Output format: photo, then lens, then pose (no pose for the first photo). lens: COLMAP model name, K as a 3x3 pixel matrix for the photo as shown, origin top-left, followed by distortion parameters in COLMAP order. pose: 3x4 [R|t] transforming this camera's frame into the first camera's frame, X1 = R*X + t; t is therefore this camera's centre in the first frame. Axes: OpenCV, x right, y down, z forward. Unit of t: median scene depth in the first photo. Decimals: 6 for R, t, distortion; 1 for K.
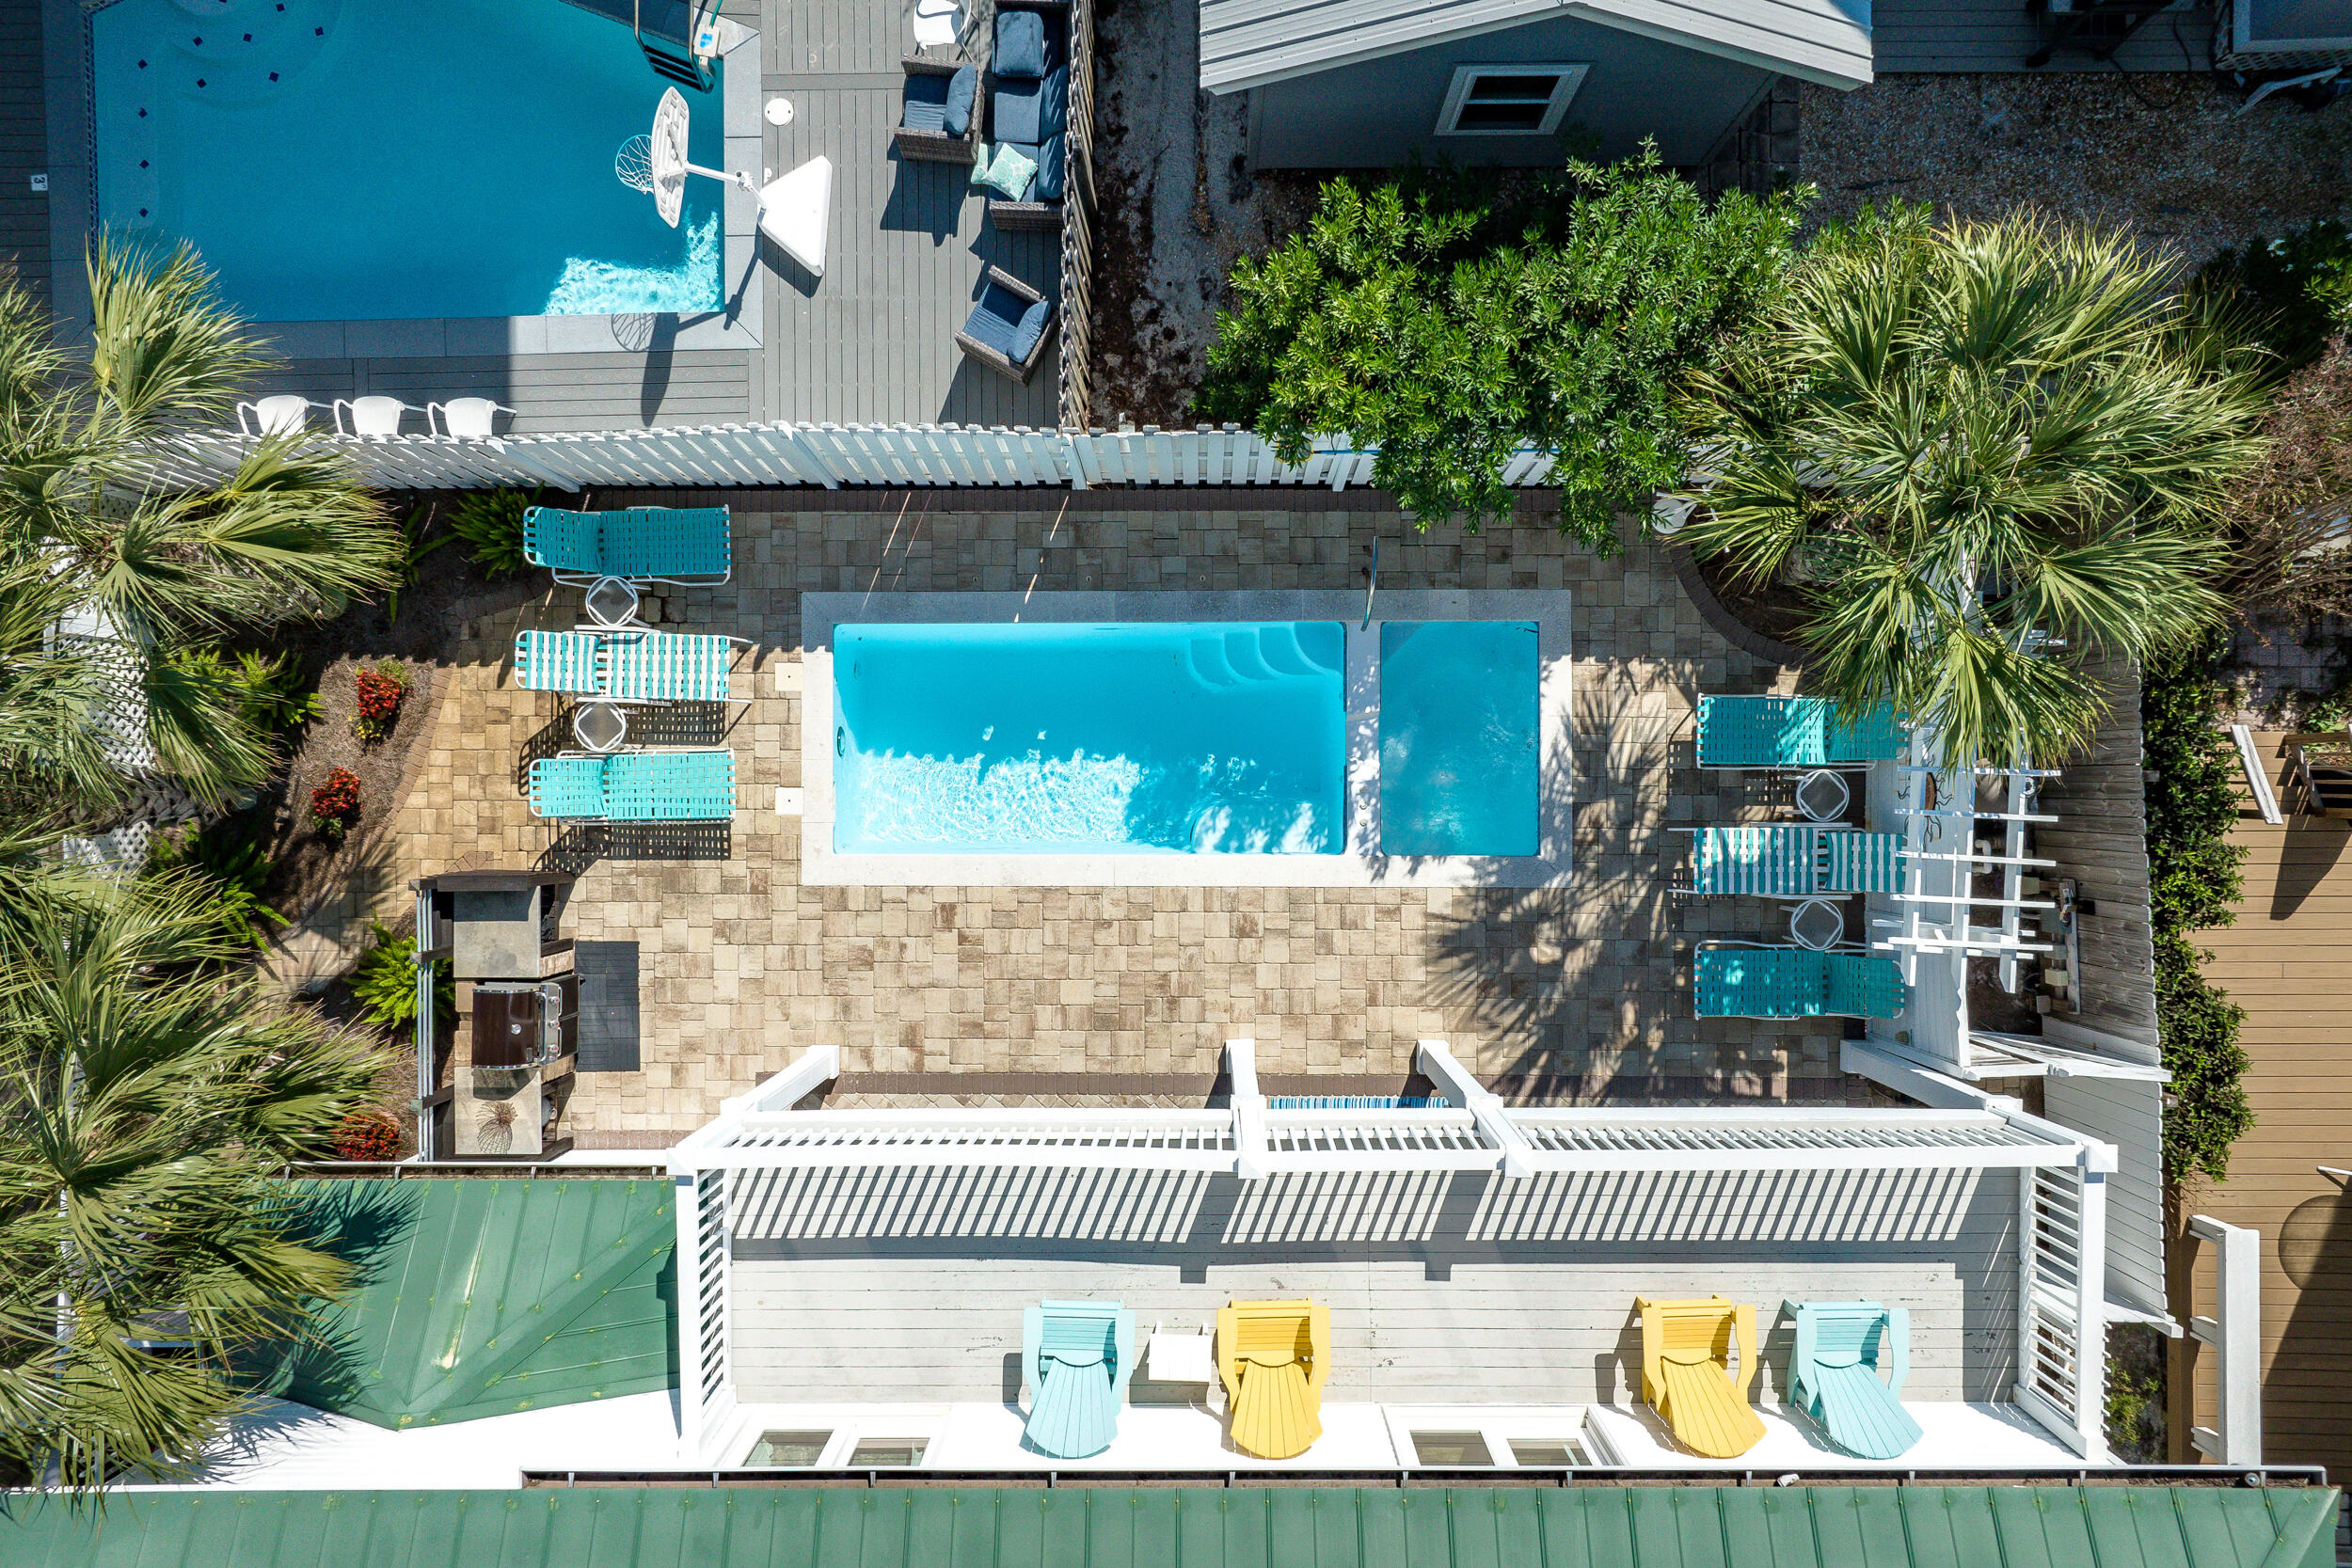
lens RADIAL K [[1589.2, 0, 1170.7], [0, 1589.2, 817.6], [0, 0, 1]] dist [0.000197, -0.001057]
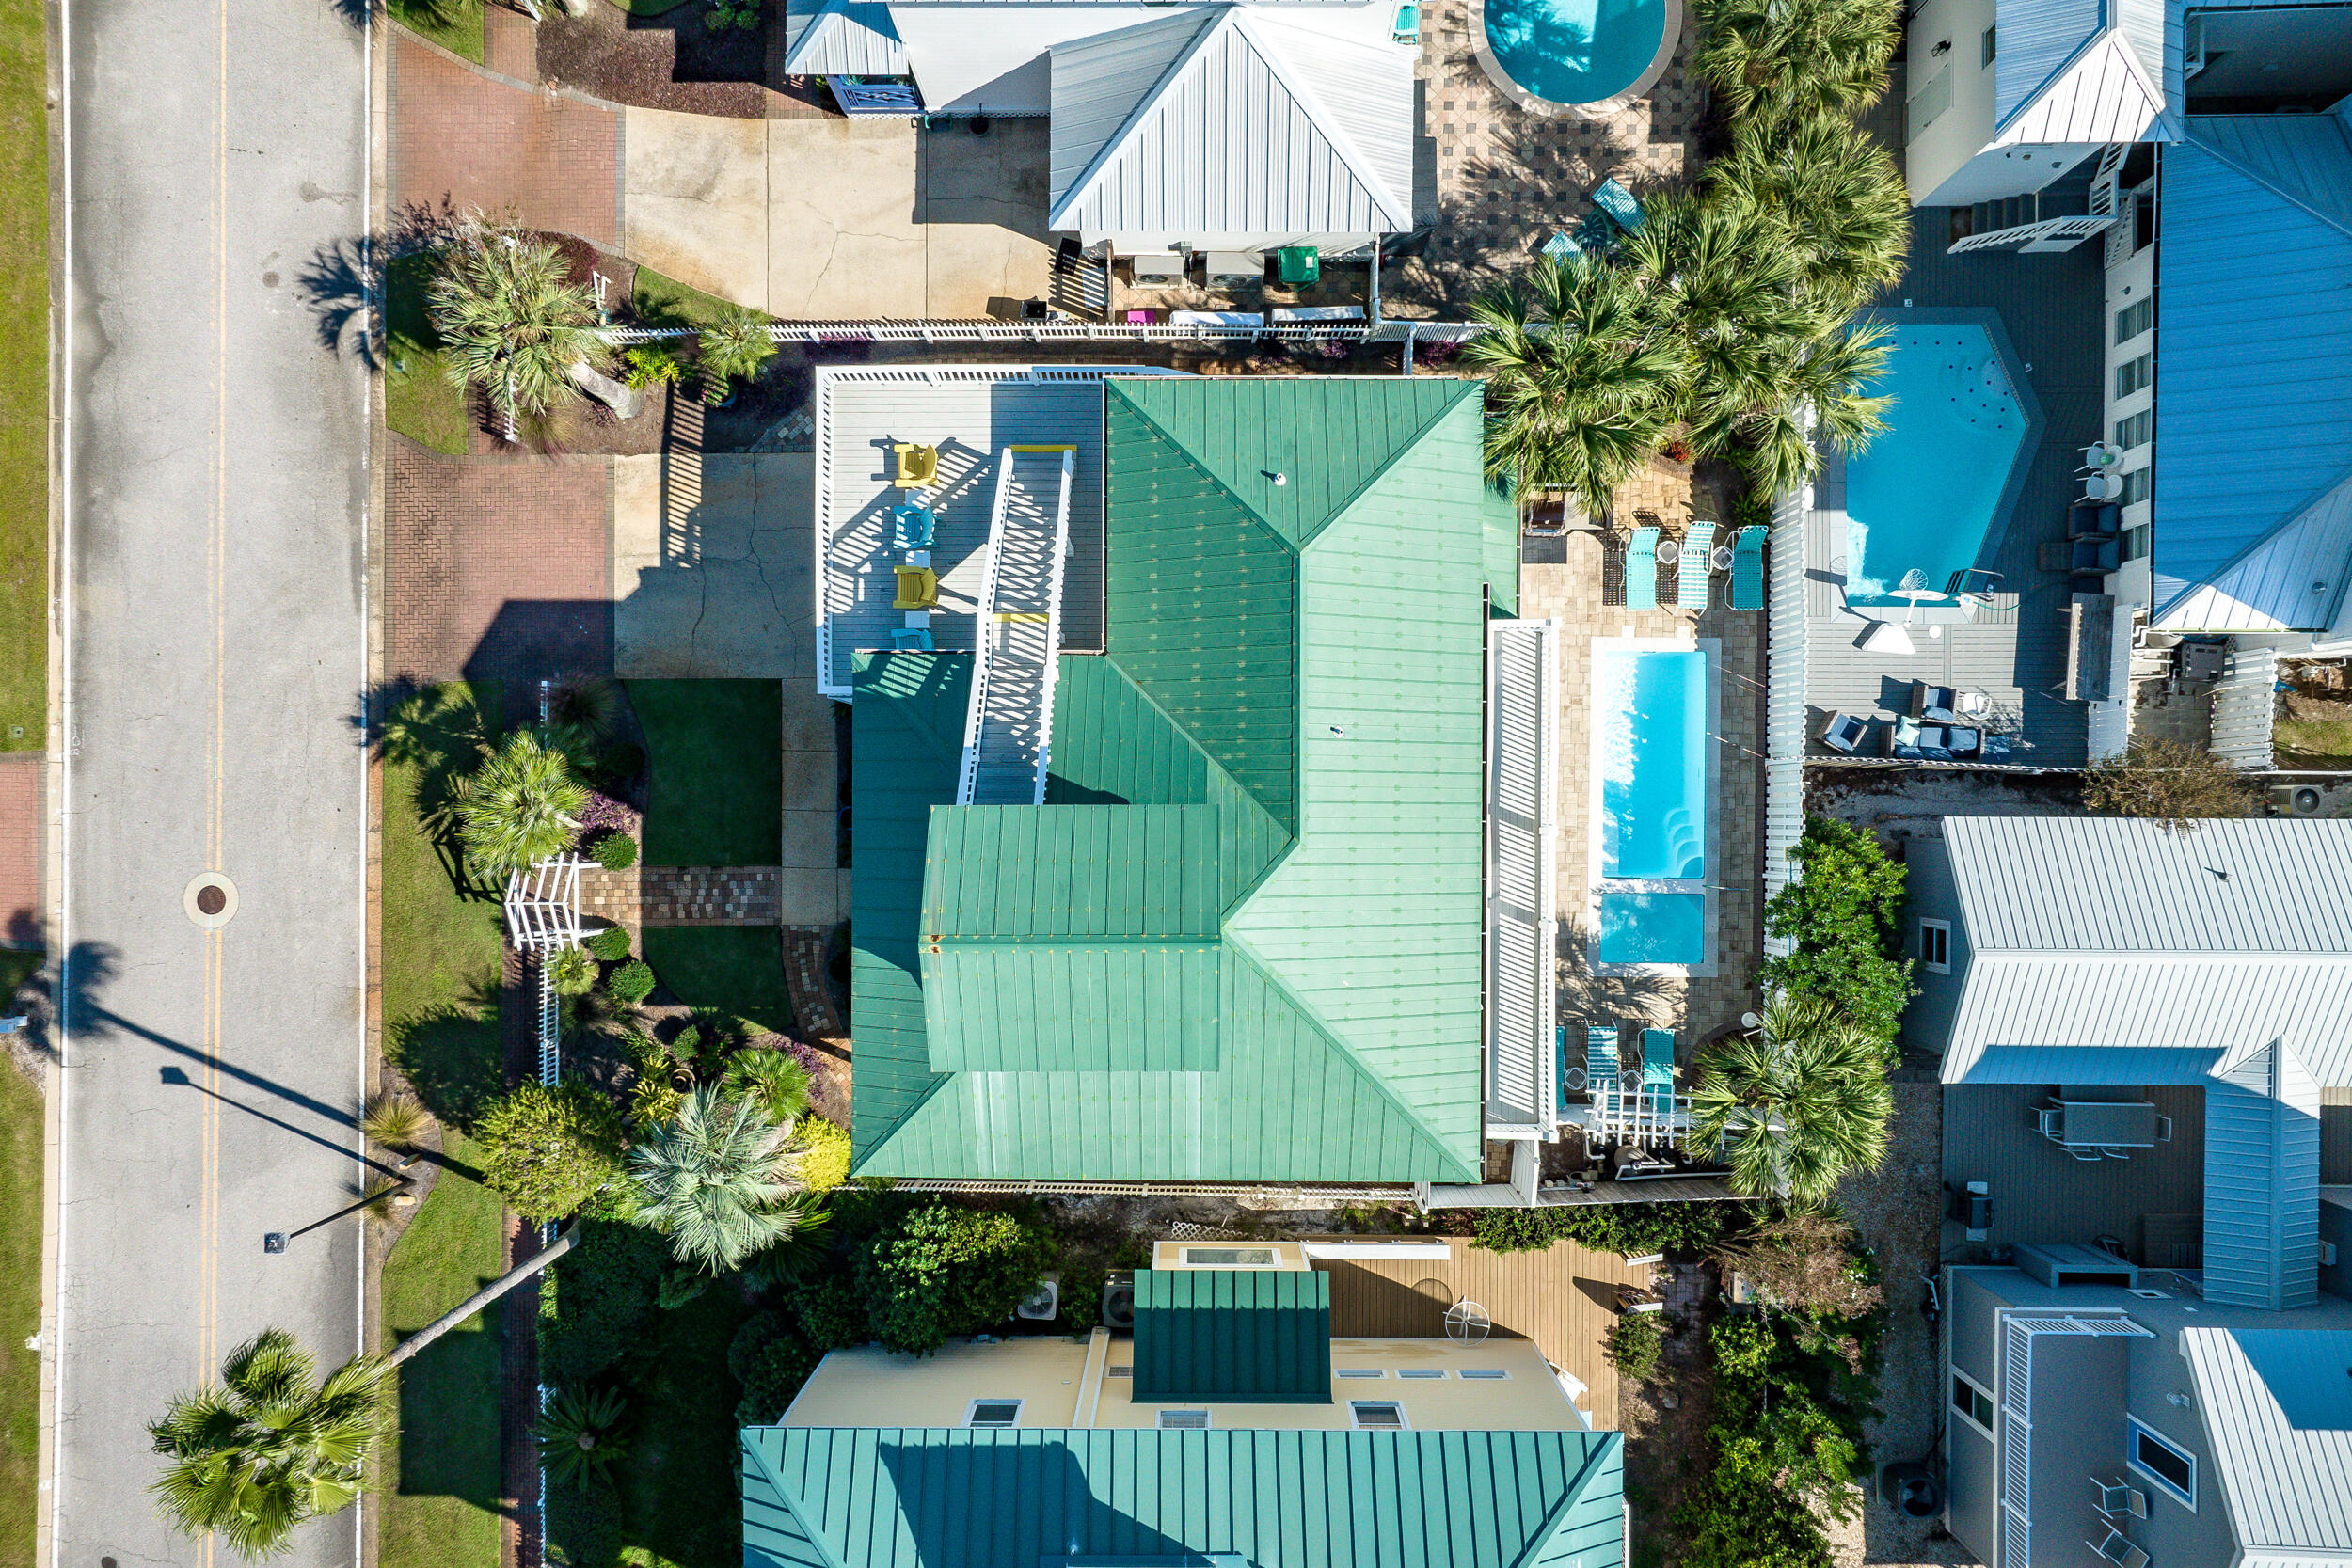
lens RADIAL K [[1589.2, 0, 1170.7], [0, 1589.2, 817.6], [0, 0, 1]] dist [0.000197, -0.001057]
pose [[-0.011604, 0.999753, 0.018961, -0.010884], [-0.999932, -0.011630, 0.001284, 0.647527], [0.001504, -0.018944, 0.999819, -1.289118]]
